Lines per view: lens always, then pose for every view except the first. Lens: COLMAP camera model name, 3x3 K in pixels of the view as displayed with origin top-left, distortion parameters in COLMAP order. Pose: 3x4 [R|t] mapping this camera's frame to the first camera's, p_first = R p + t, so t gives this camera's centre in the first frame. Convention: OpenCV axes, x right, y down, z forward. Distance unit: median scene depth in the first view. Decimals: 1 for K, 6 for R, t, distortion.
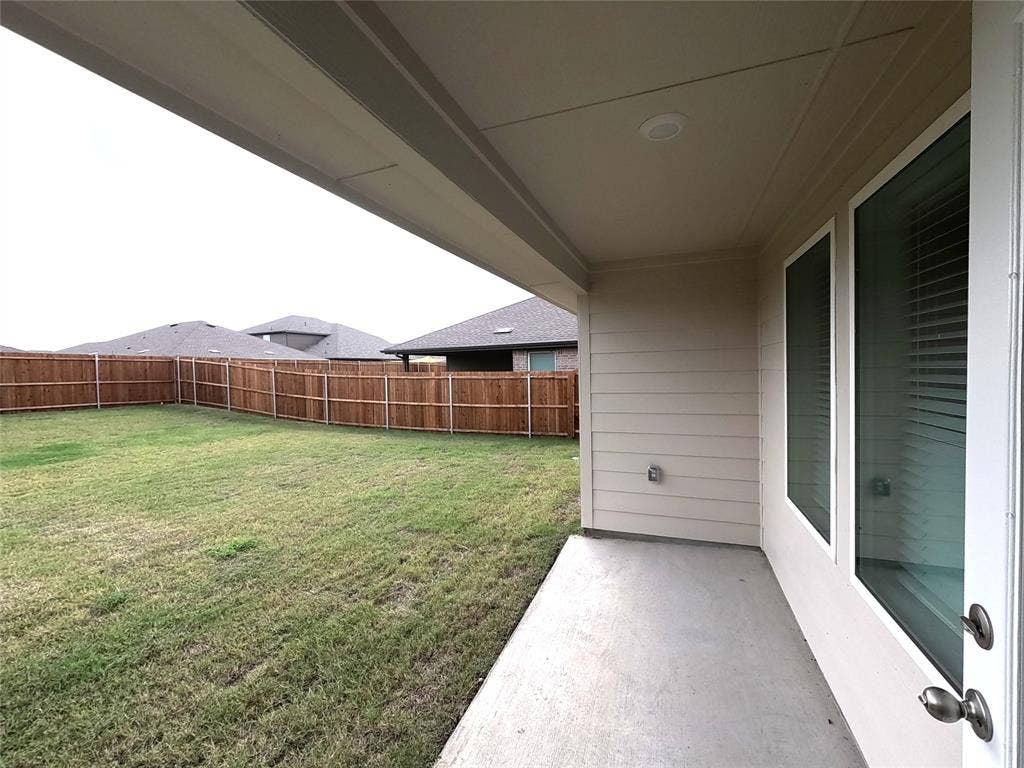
lens RADIAL K [[429.6, 0, 513.2], [0, 429.6, 383.4], [0, 0, 1]] dist [-0.000389, 0.000205]
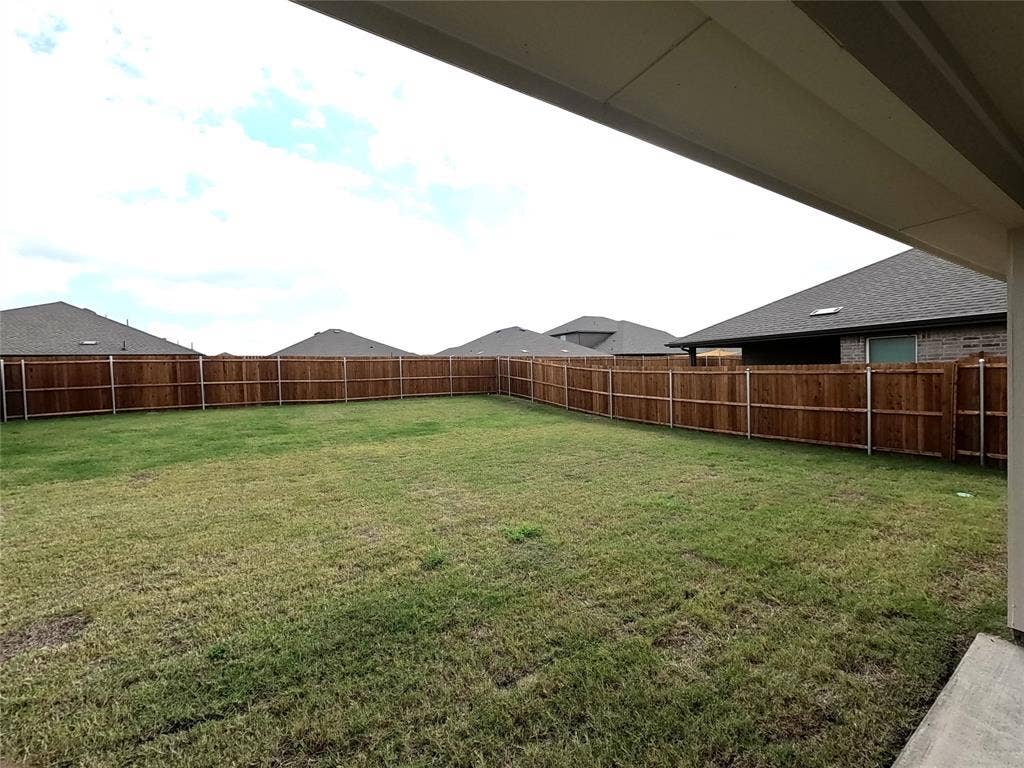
lens RADIAL K [[429.6, 0, 513.2], [0, 429.6, 383.4], [0, 0, 1]] dist [-0.000389, 0.000205]
pose [[0.802749, 0.011937, -0.596197, -0.027468], [-0.005377, 0.999904, 0.012780, -0.000687], [0.596292, -0.007053, 0.802736, 0.094408]]
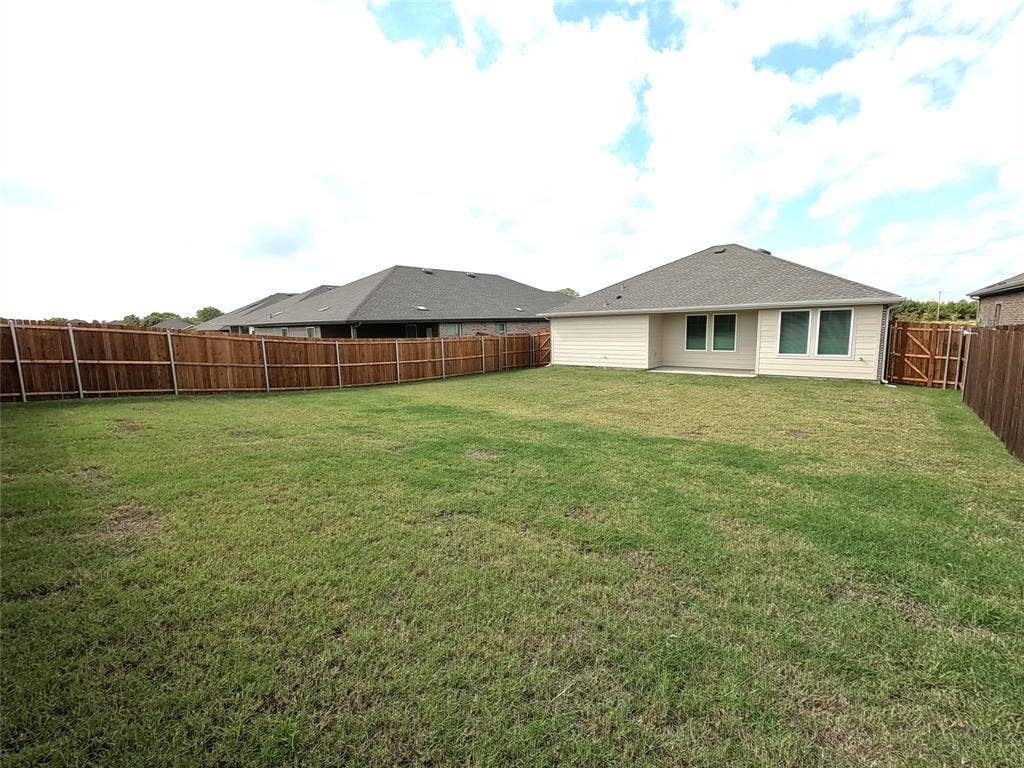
lens RADIAL K [[429.6, 0, 513.2], [0, 429.6, 383.4], [0, 0, 1]] dist [-0.000389, 0.000205]
pose [[0.349894, -0.111938, 0.930077, -3.060174], [0.049626, 0.993656, 0.100921, -0.011235], [-0.935474, 0.010844, 0.353229, 0.503574]]
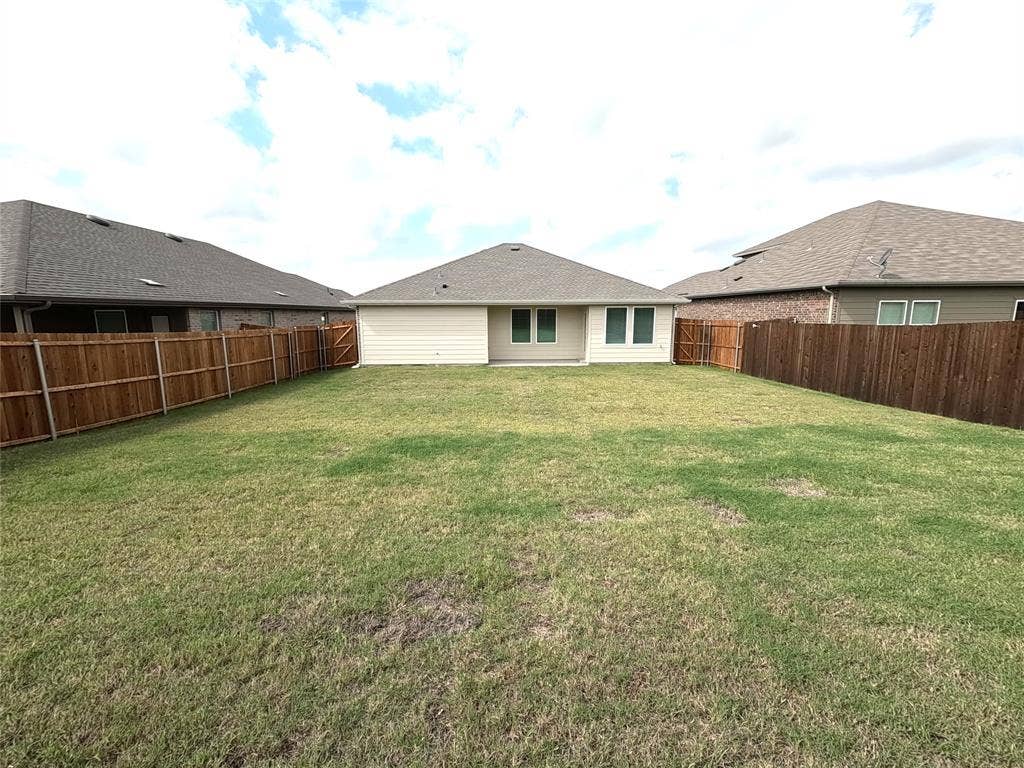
lens RADIAL K [[429.6, 0, 513.2], [0, 429.6, 383.4], [0, 0, 1]] dist [-0.000389, 0.000205]
pose [[-0.385873, -0.120161, 0.914693, -2.616949], [0.045152, 0.987833, 0.148817, -0.051023], [-0.921446, 0.098725, -0.375753, 1.626470]]
